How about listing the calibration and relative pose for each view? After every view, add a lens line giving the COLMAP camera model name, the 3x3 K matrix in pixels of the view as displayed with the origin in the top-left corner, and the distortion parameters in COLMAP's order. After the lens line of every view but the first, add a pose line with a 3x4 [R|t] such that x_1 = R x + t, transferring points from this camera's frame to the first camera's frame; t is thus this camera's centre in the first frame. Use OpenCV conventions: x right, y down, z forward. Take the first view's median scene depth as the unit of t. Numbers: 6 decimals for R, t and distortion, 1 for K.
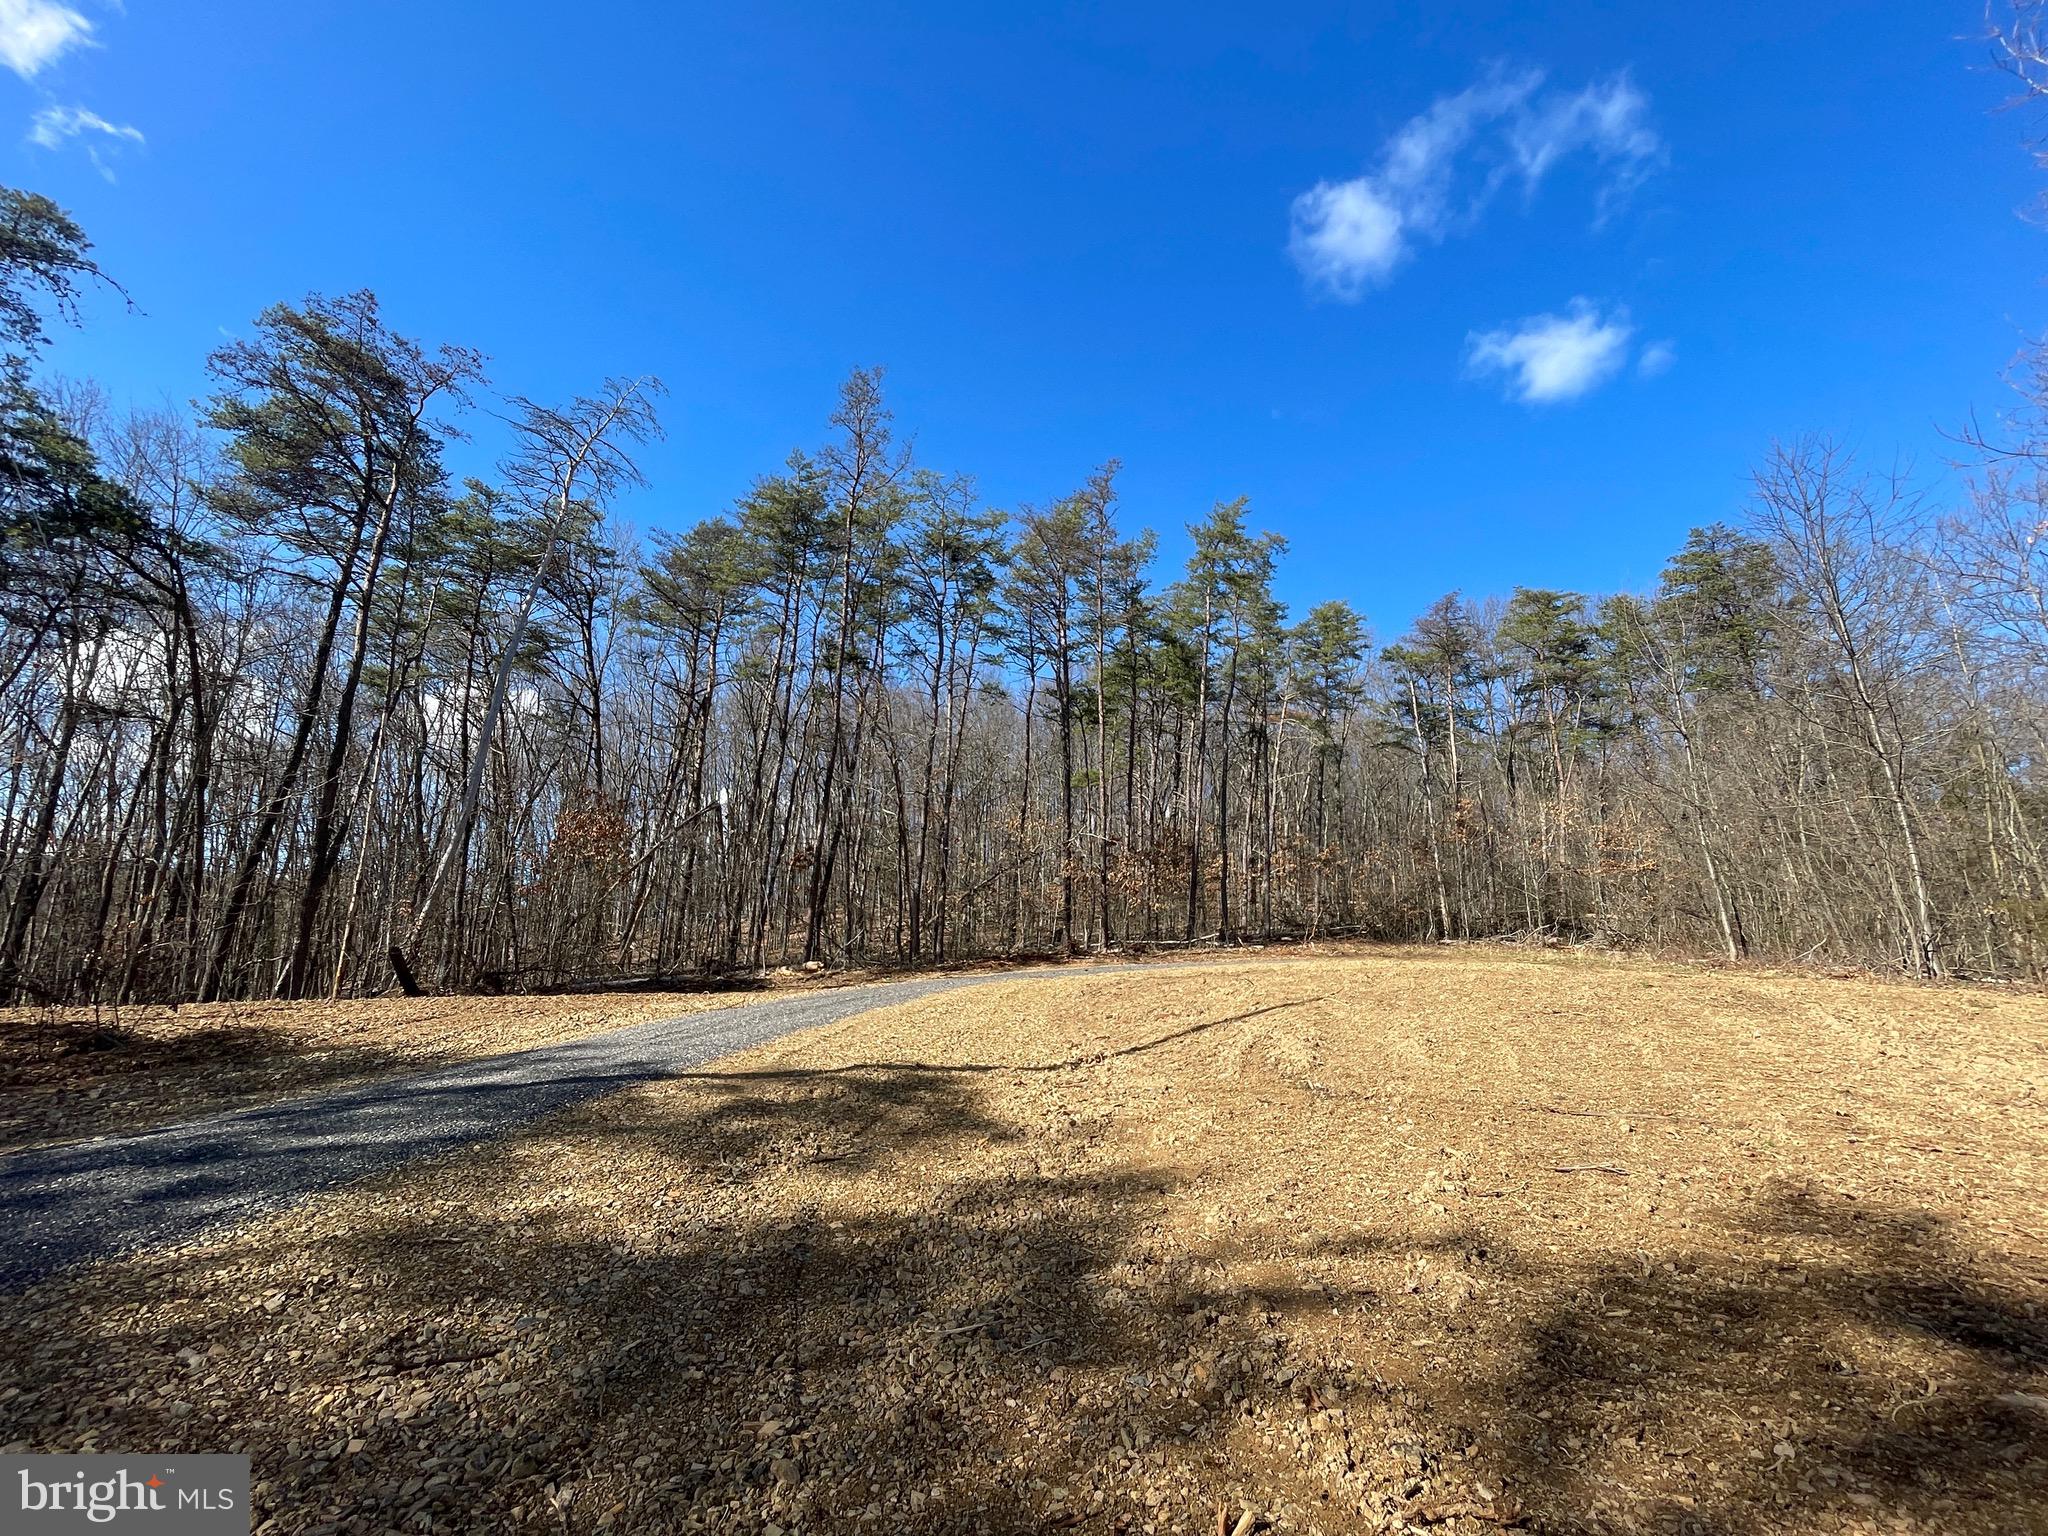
lens RADIAL K [[896.4, 0, 1023.0], [0, 896.4, 765.2], [0, 0, 1]] dist [-0.001417, 0.000954]
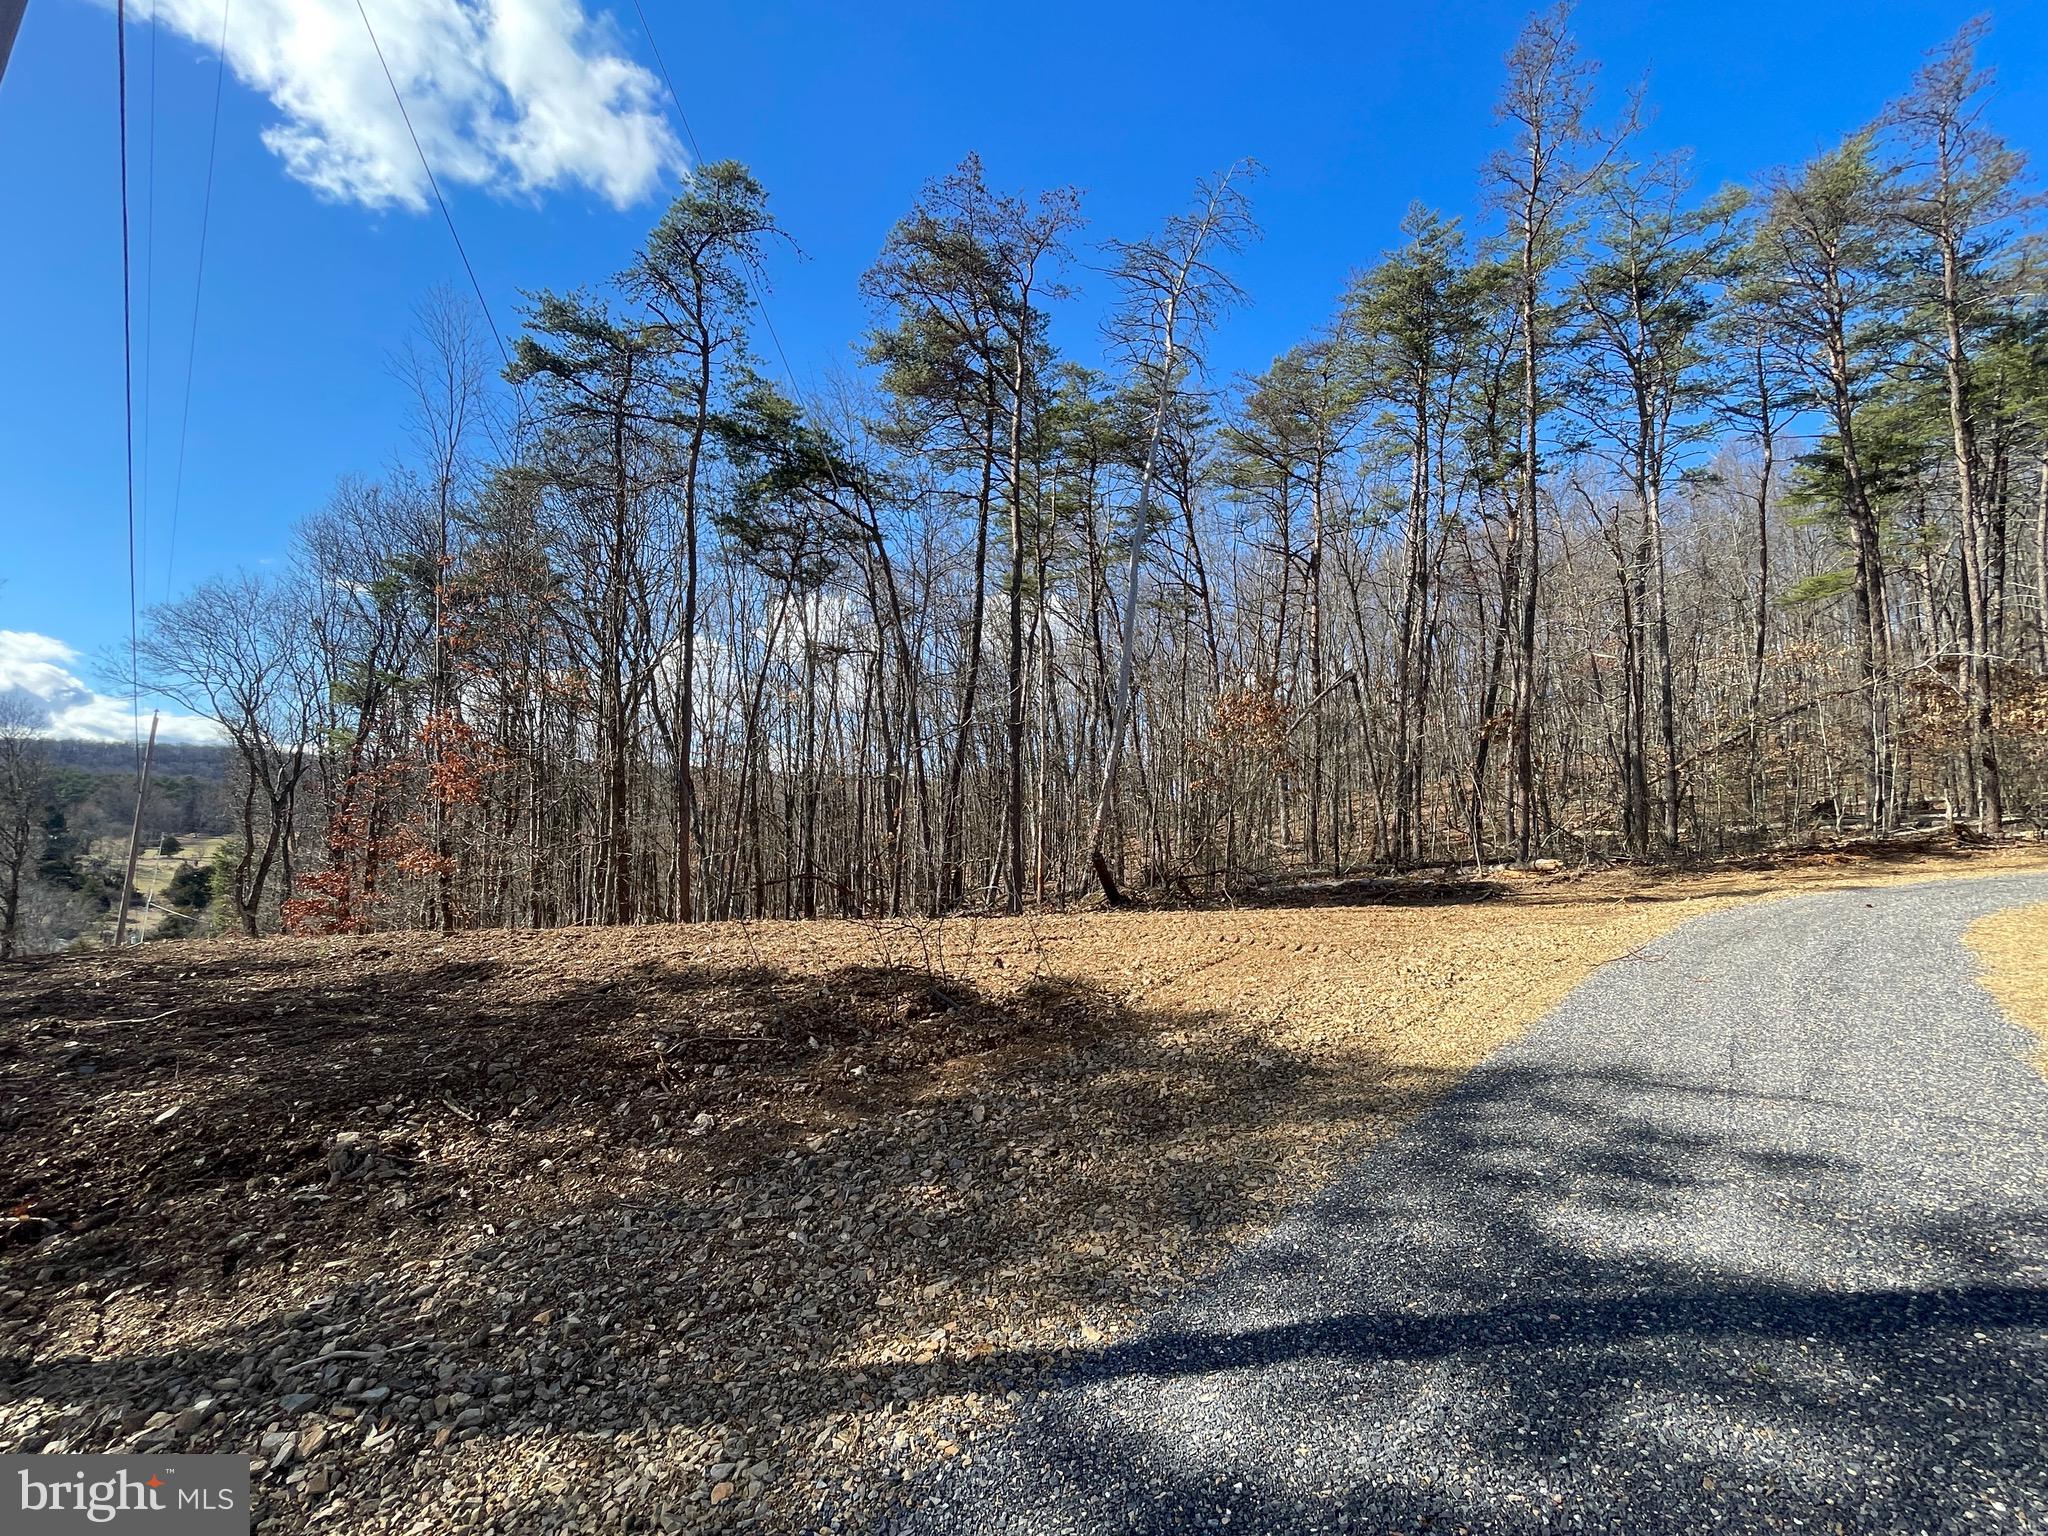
lens RADIAL K [[896.4, 0, 1019.8], [0, 896.4, 761.7], [0, 0, 1]] dist [-0.001417, 0.000954]
pose [[0.826394, -0.057393, -0.560160, -0.099839], [0.131169, 0.987046, 0.092379, 0.004725], [0.547602, -0.149817, 0.823217, 0.081517]]
